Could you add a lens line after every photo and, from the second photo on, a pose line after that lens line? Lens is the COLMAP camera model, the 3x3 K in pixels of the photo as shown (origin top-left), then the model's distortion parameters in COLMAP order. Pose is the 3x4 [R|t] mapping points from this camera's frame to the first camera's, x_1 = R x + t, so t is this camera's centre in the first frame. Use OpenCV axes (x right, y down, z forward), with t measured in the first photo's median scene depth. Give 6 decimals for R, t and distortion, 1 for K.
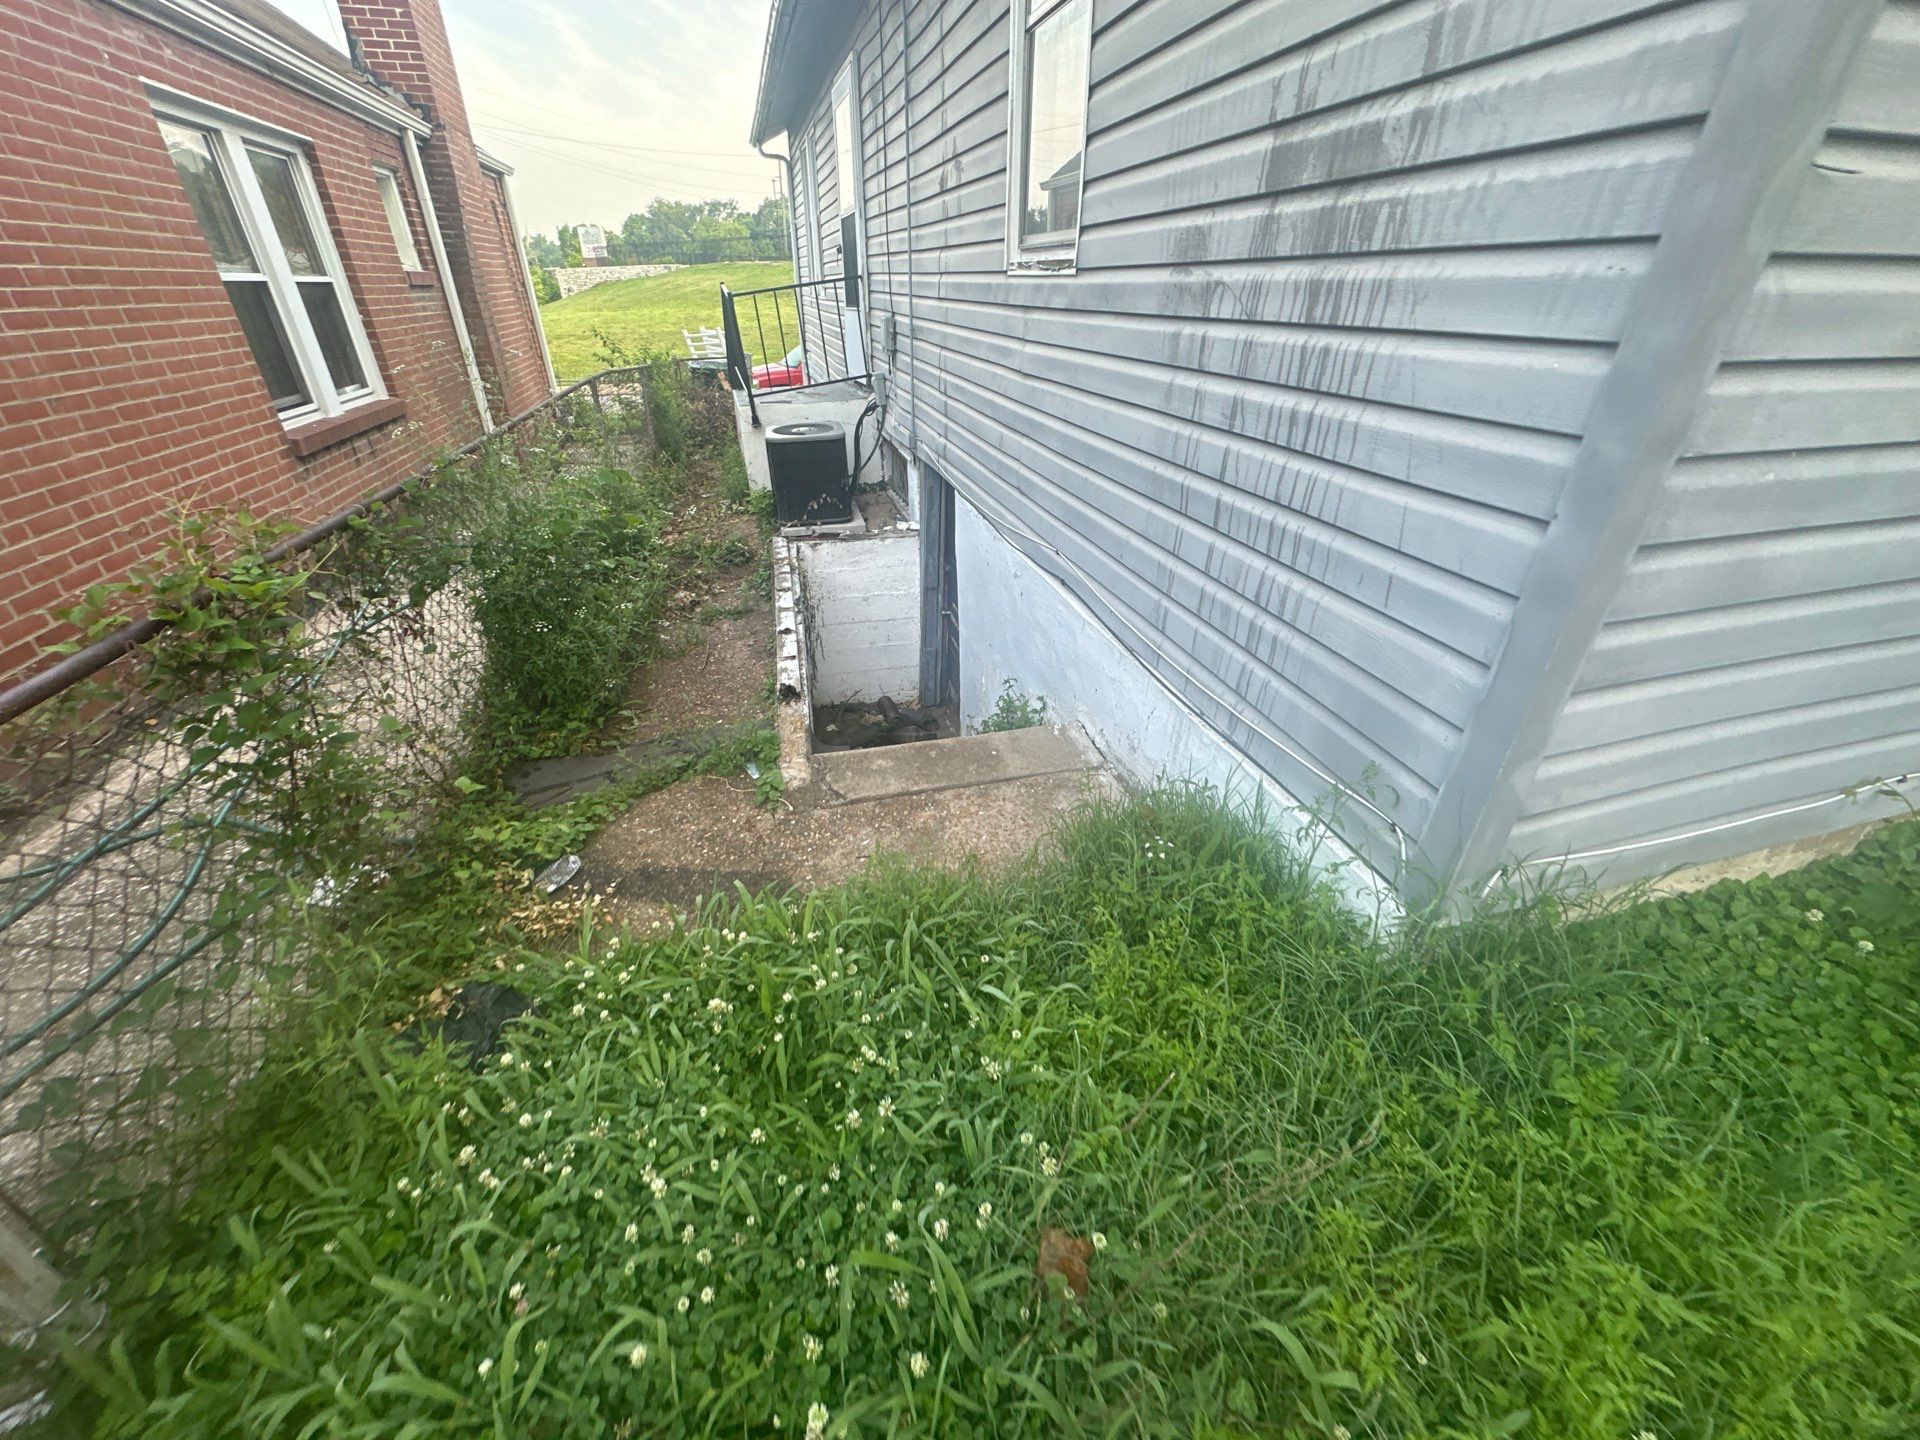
lens RADIAL K [[771.8, 0, 960.0], [0, 771.8, 720.0], [0, 0, 1]] dist [-0.007506, 0.000654]
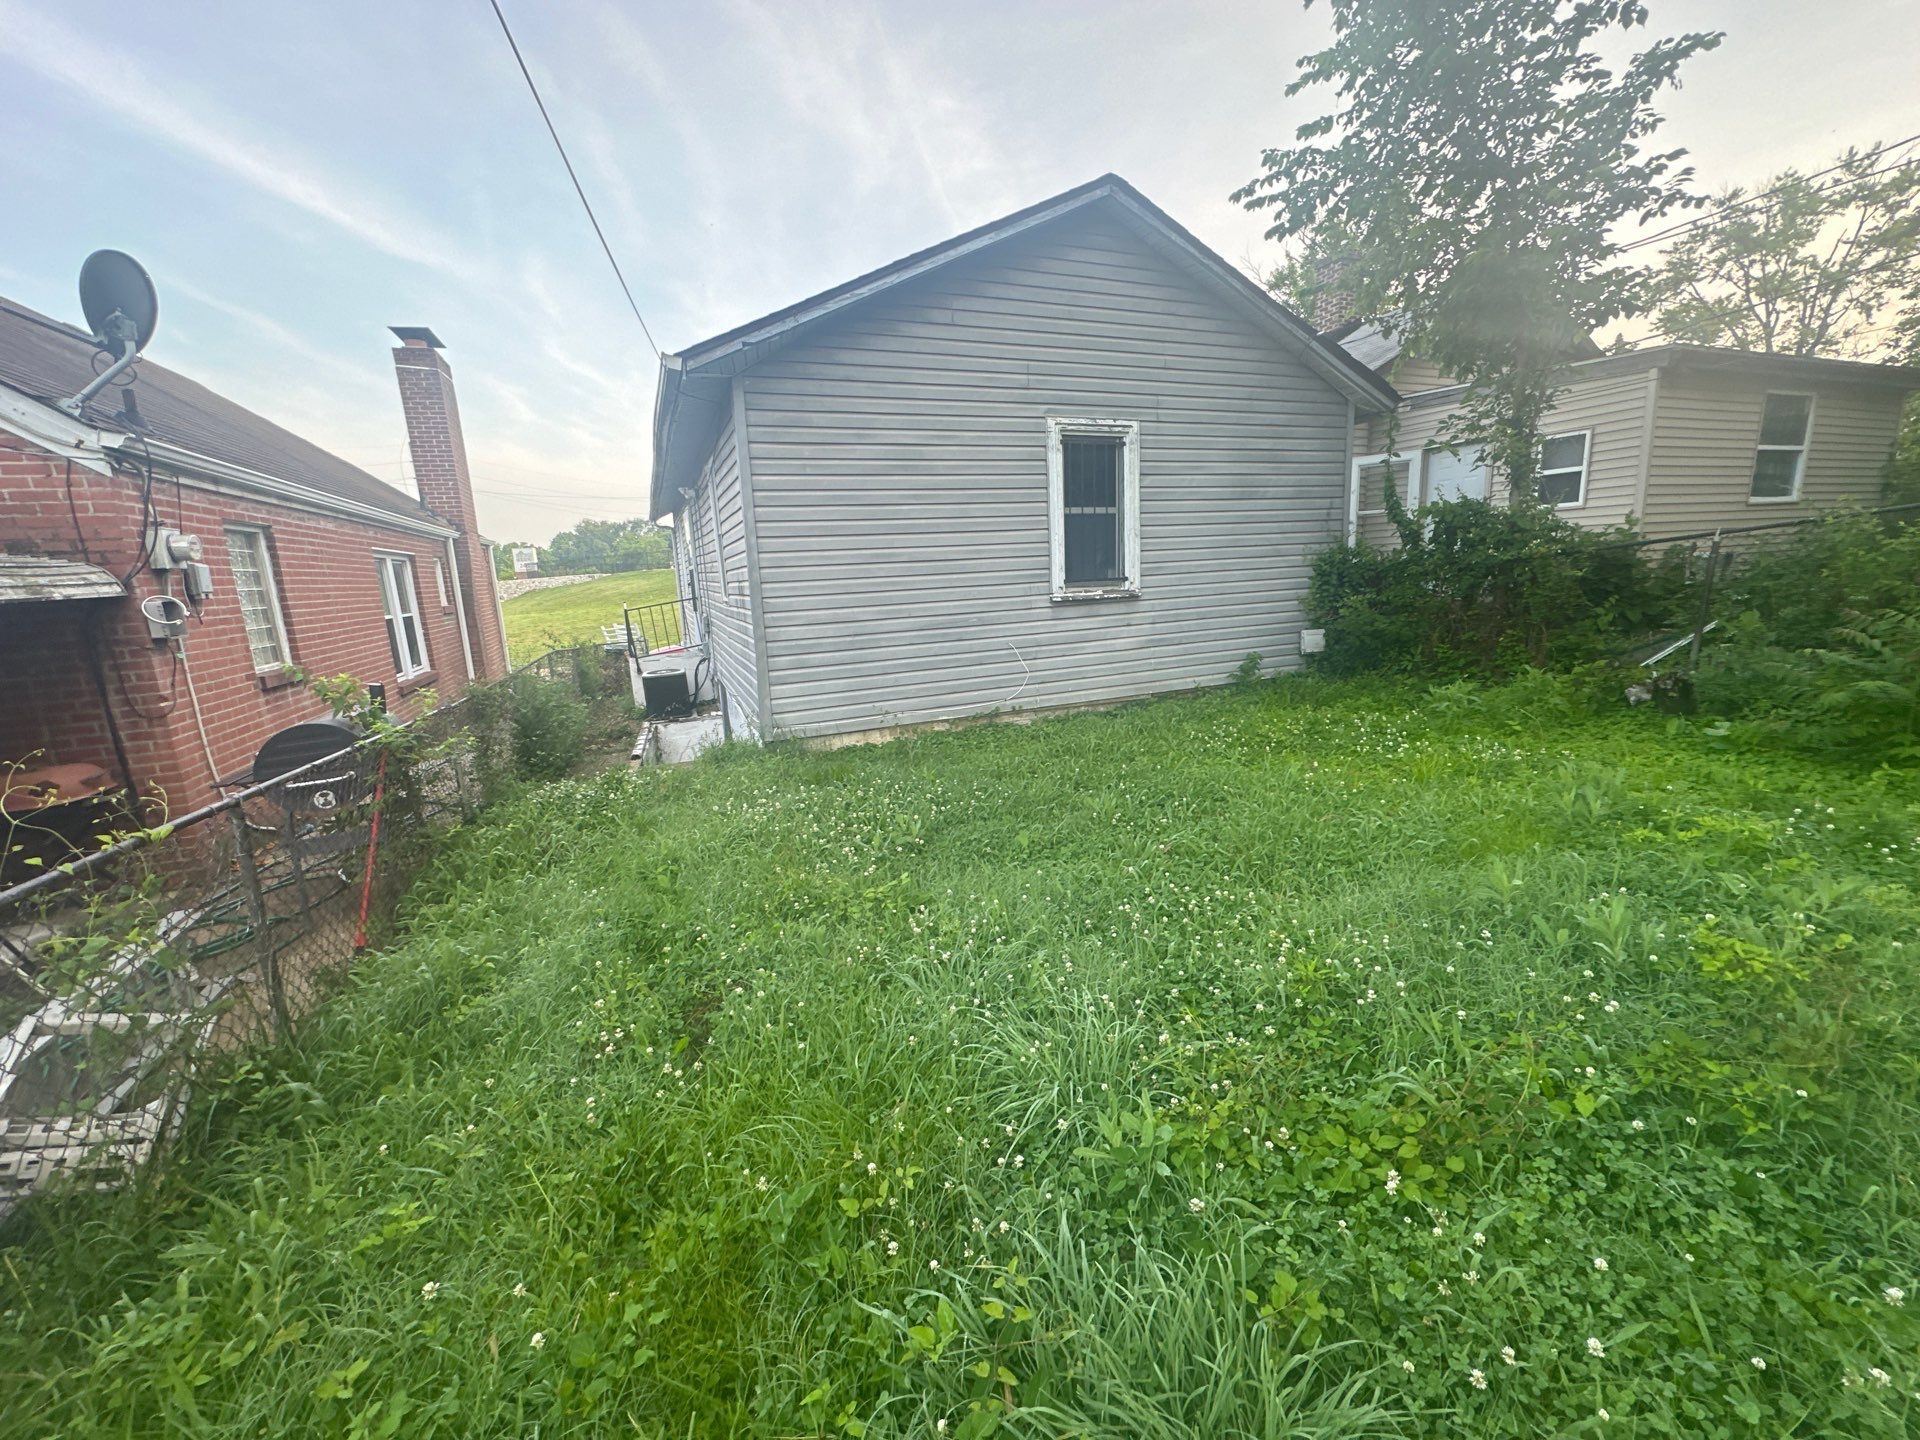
lens RADIAL K [[771.8, 0, 960.0], [0, 771.8, 720.0], [0, 0, 1]] dist [-0.007506, 0.000654]
pose [[0.991362, -0.070419, 0.110649, 0.251201], [0.101989, 0.944337, -0.312772, 0.336049], [-0.082465, 0.321355, 0.943361, -0.678718]]
